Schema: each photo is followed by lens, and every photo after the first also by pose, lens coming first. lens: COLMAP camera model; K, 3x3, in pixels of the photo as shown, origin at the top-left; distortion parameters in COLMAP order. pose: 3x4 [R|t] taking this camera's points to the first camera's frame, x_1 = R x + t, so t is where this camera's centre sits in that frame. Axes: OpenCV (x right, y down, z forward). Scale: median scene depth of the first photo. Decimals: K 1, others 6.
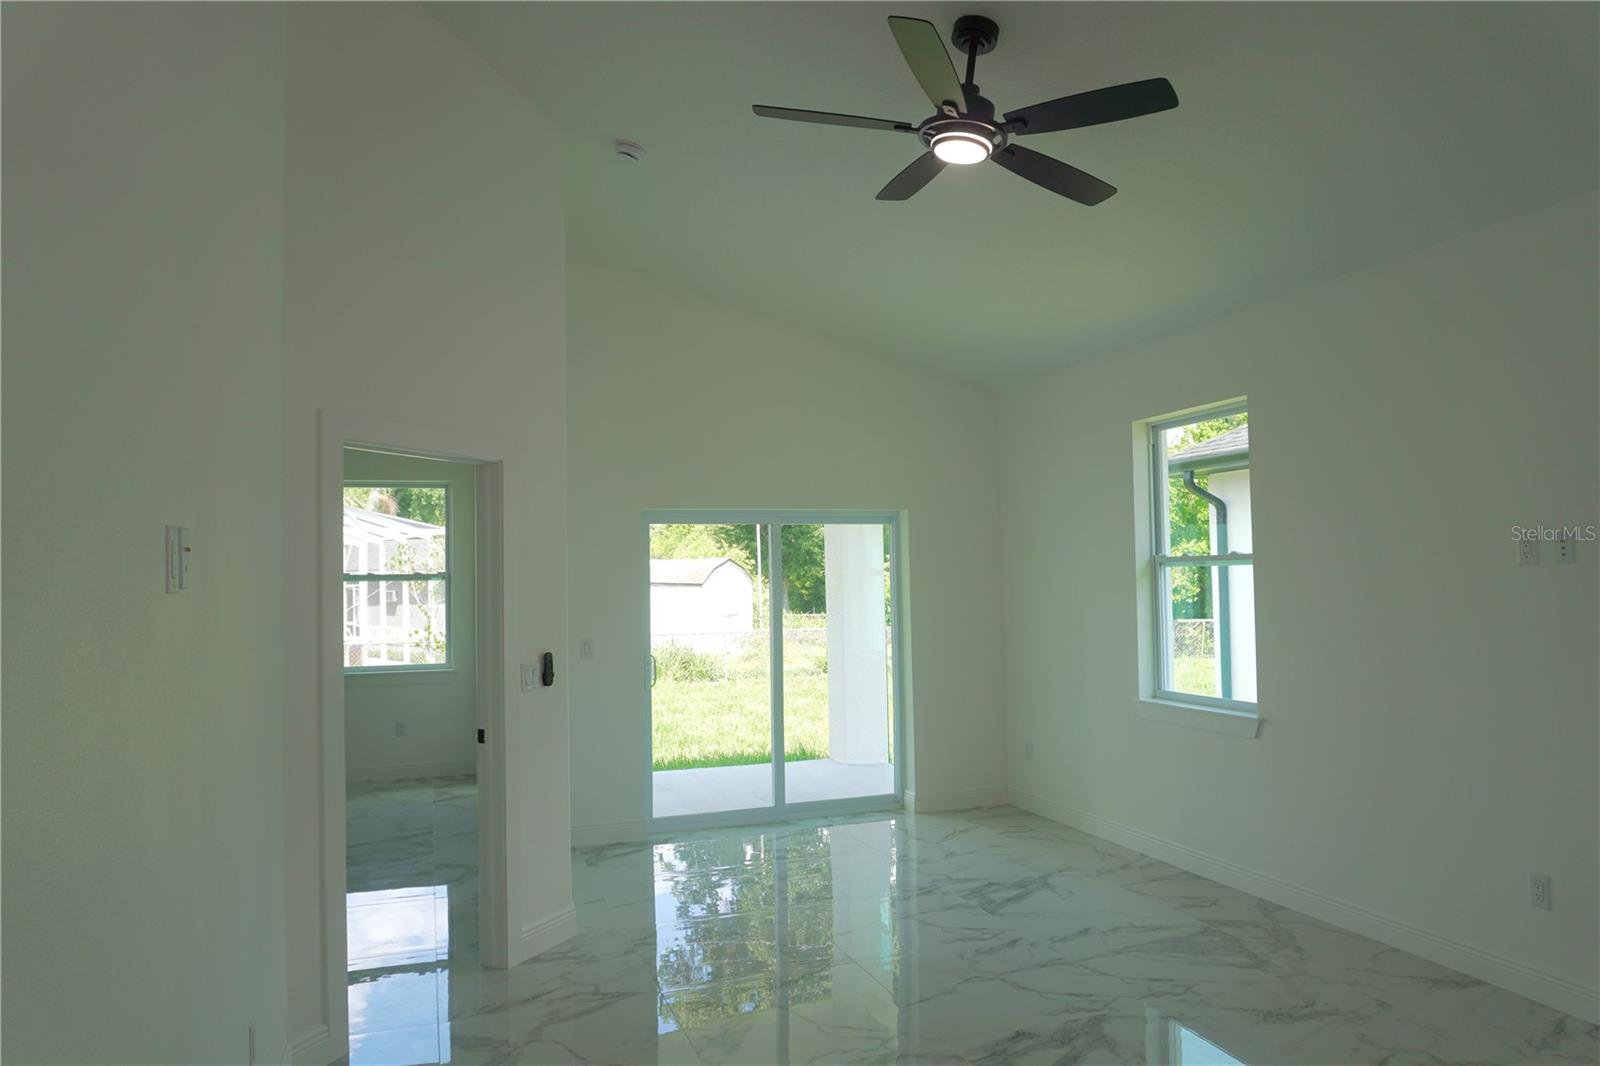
lens RADIAL K [[1073.1, 0, 794.9], [0, 1073.1, 527.1], [0, 0, 1]] dist [-0.048784, 0.039607]
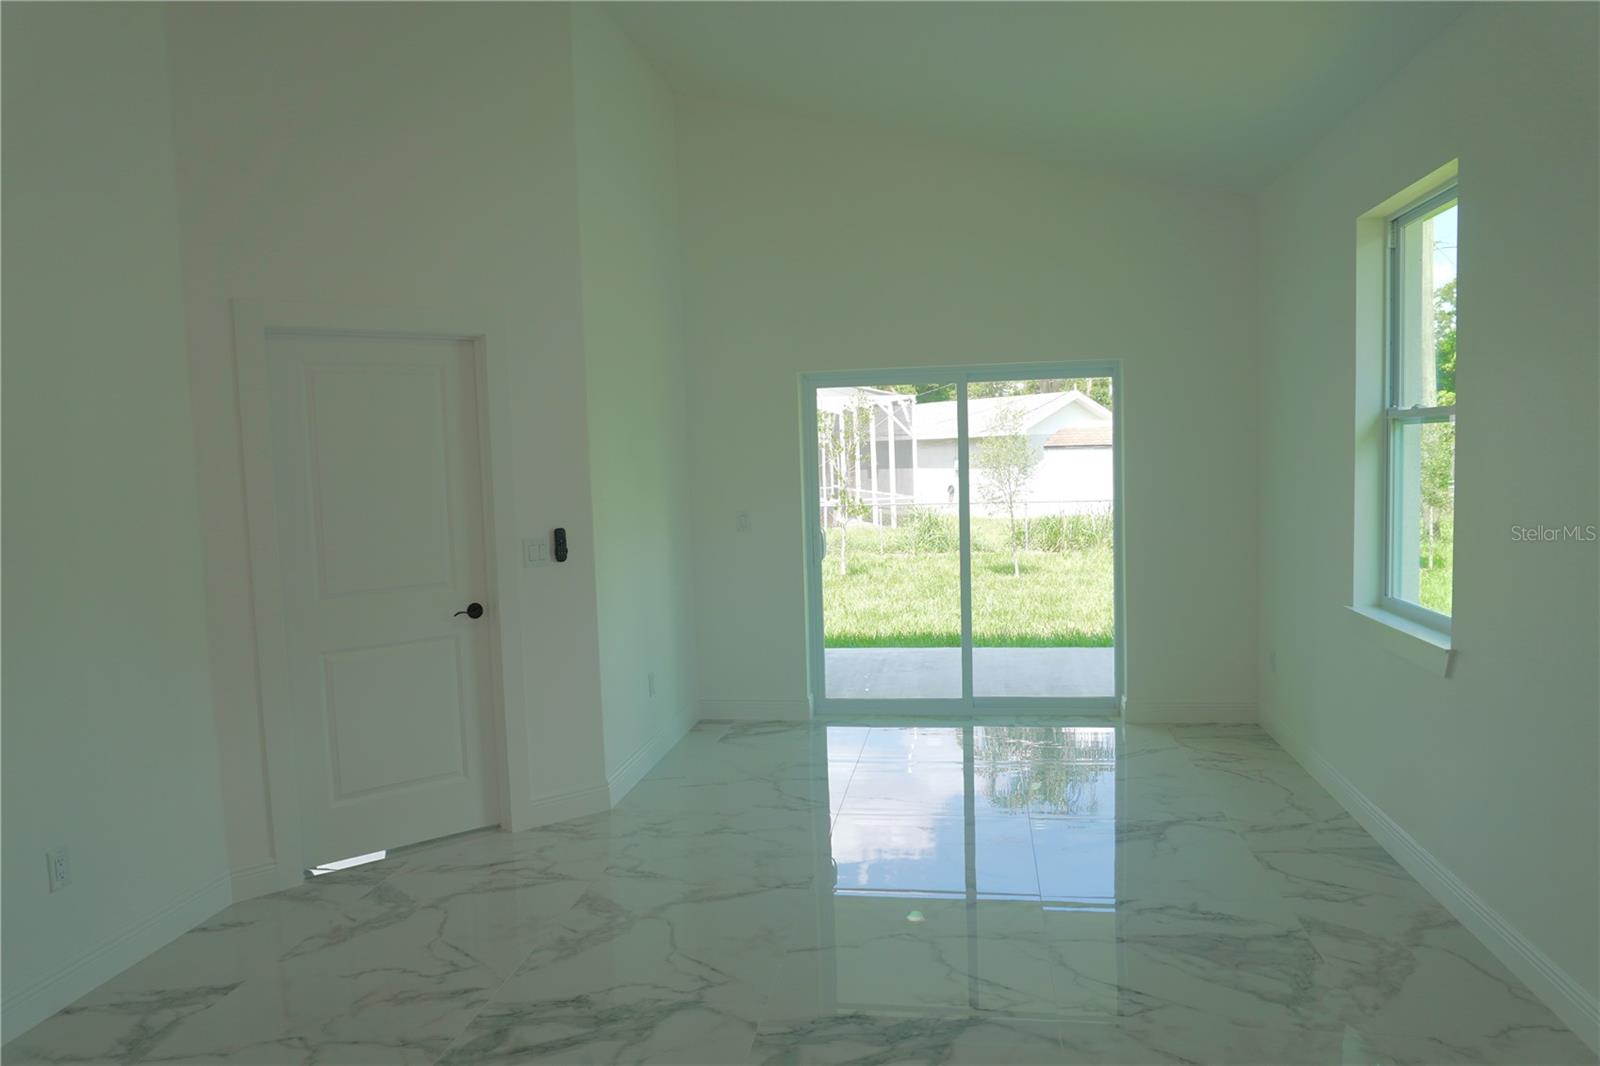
lens RADIAL K [[1073.1, 0, 794.9], [0, 1073.1, 527.1], [0, 0, 1]] dist [-0.048784, 0.039607]
pose [[0.878391, 0.023713, -0.477354, 0.356375], [0.037675, 0.992225, 0.118617, 0.007043], [0.476455, -0.122177, 0.870668, 0.207370]]
